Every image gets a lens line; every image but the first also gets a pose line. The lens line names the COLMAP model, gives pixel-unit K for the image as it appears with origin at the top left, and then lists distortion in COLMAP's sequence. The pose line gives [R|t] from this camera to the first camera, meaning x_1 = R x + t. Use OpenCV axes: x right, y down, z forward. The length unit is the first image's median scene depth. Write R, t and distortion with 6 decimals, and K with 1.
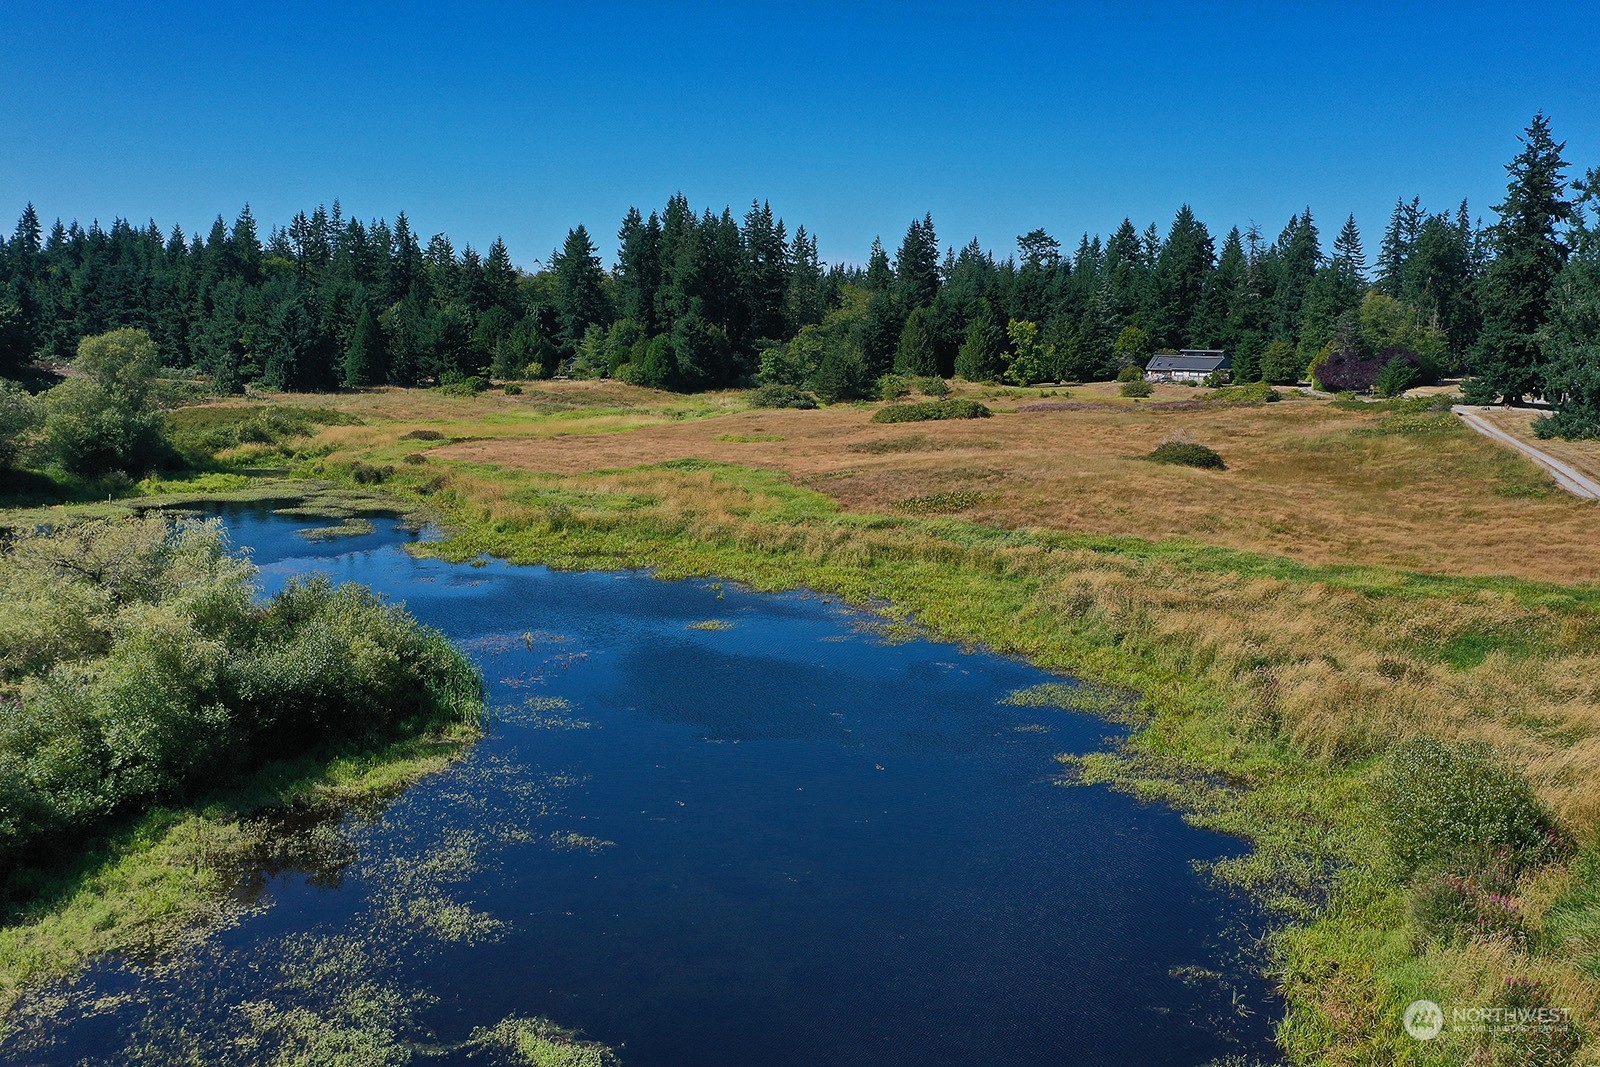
lens RADIAL K [[1275.1, 0, 801.0], [0, 1275.1, 532.5], [0, 0, 1]] dist [0.012790, 0.000084]
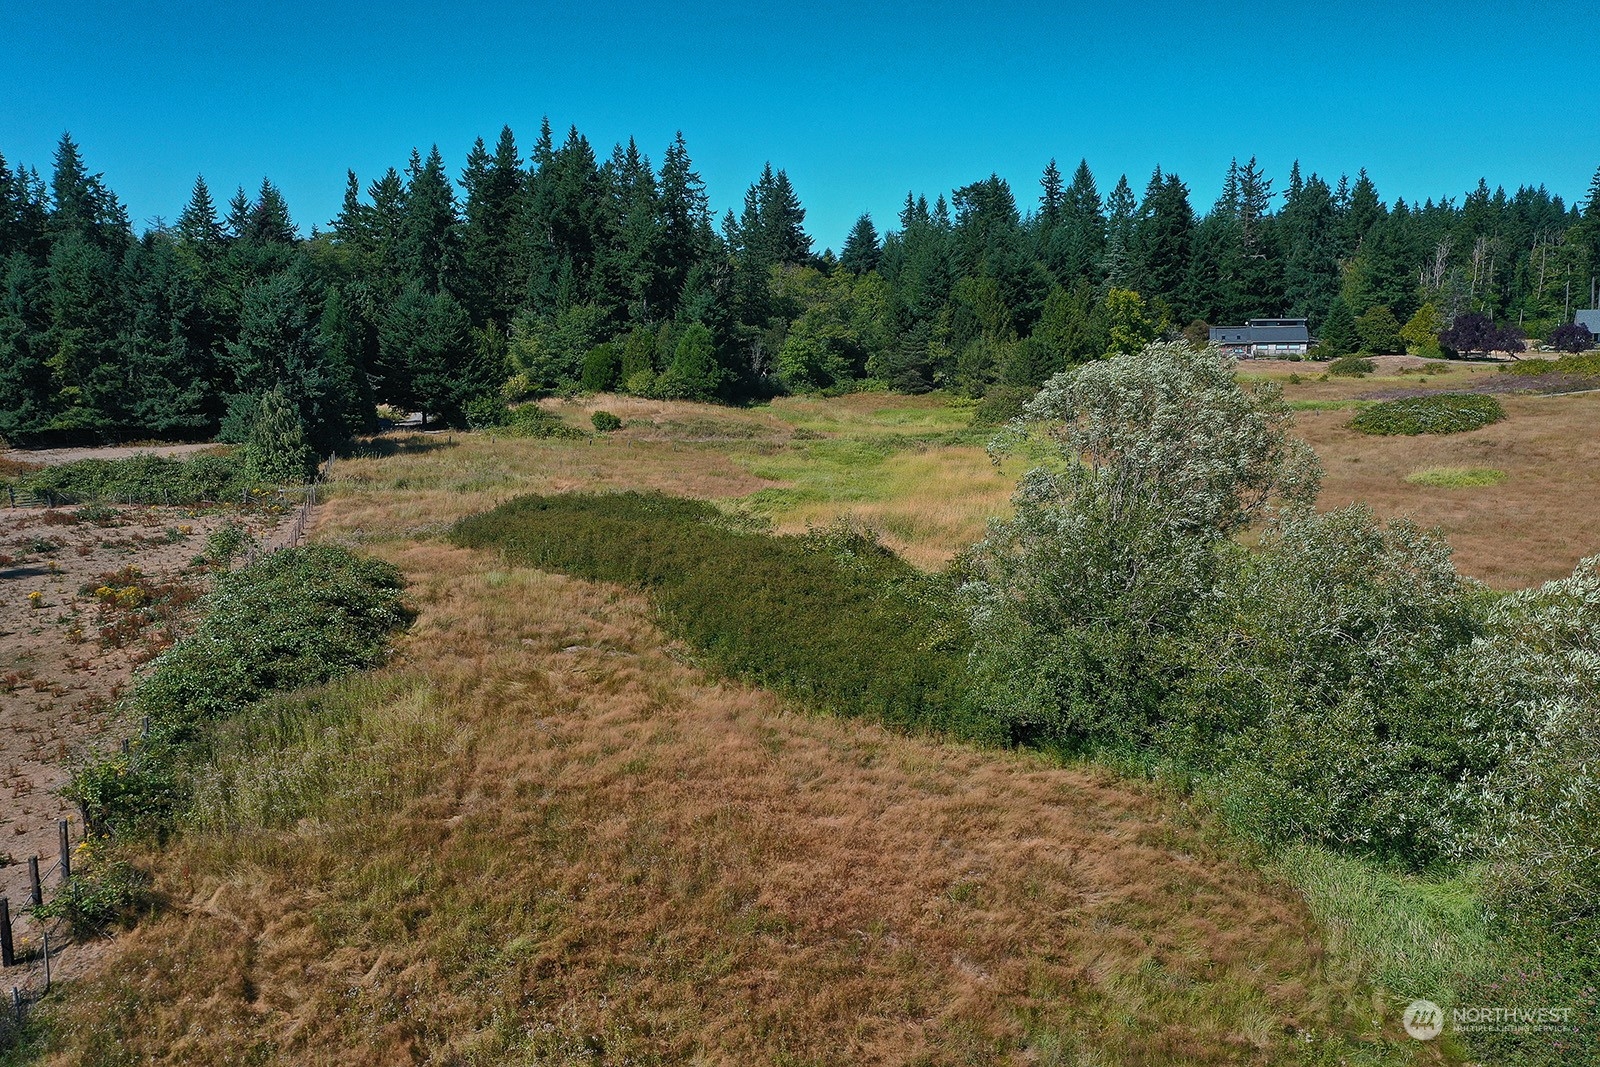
lens RADIAL K [[1275.1, 0, 803.9], [0, 1275.1, 531.7], [0, 0, 1]] dist [0.012790, 0.000084]
pose [[0.871477, -0.112661, 0.477322, -0.395242], [0.106138, 0.993517, 0.040714, -0.067859], [-0.478814, 0.015181, 0.877785, 0.388696]]
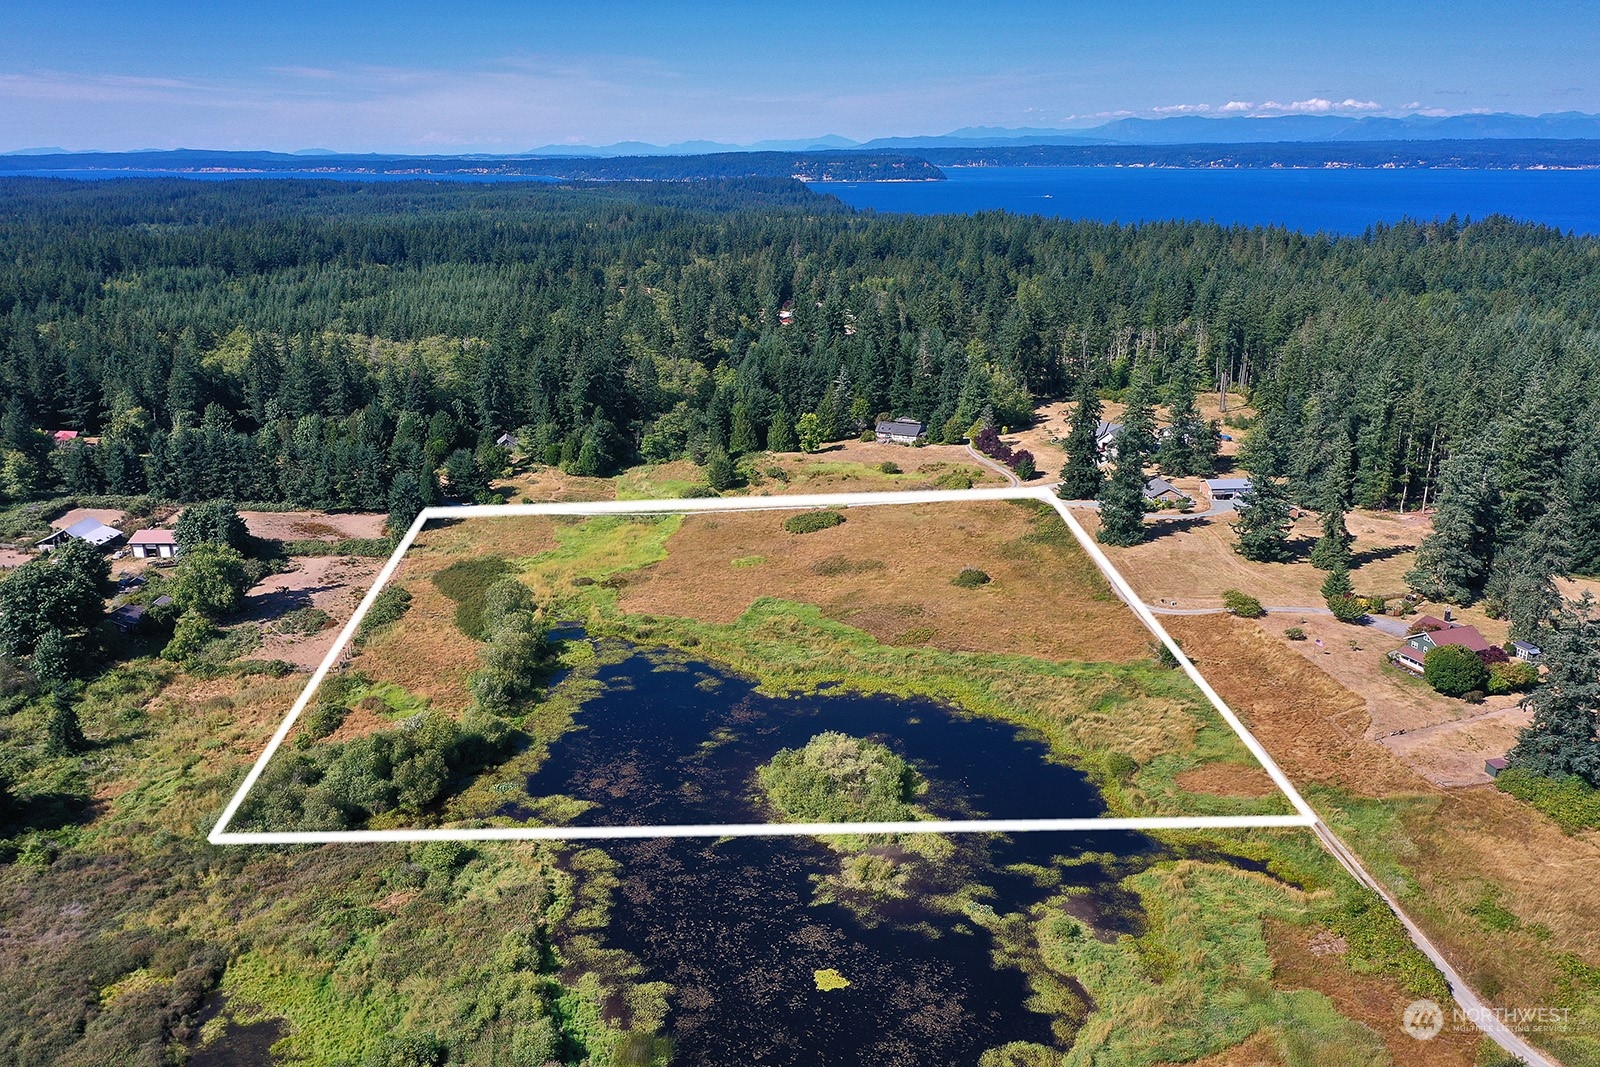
lens RADIAL K [[1275.1, 0, 797.1], [0, 1275.1, 534.6], [0, 0, 1]] dist [0.012790, 0.000084]
pose [[0.941146, -0.122014, 0.315211, -0.377002], [0.075917, 0.985051, 0.154630, -0.265562], [-0.329366, -0.121599, 0.936340, -0.559109]]
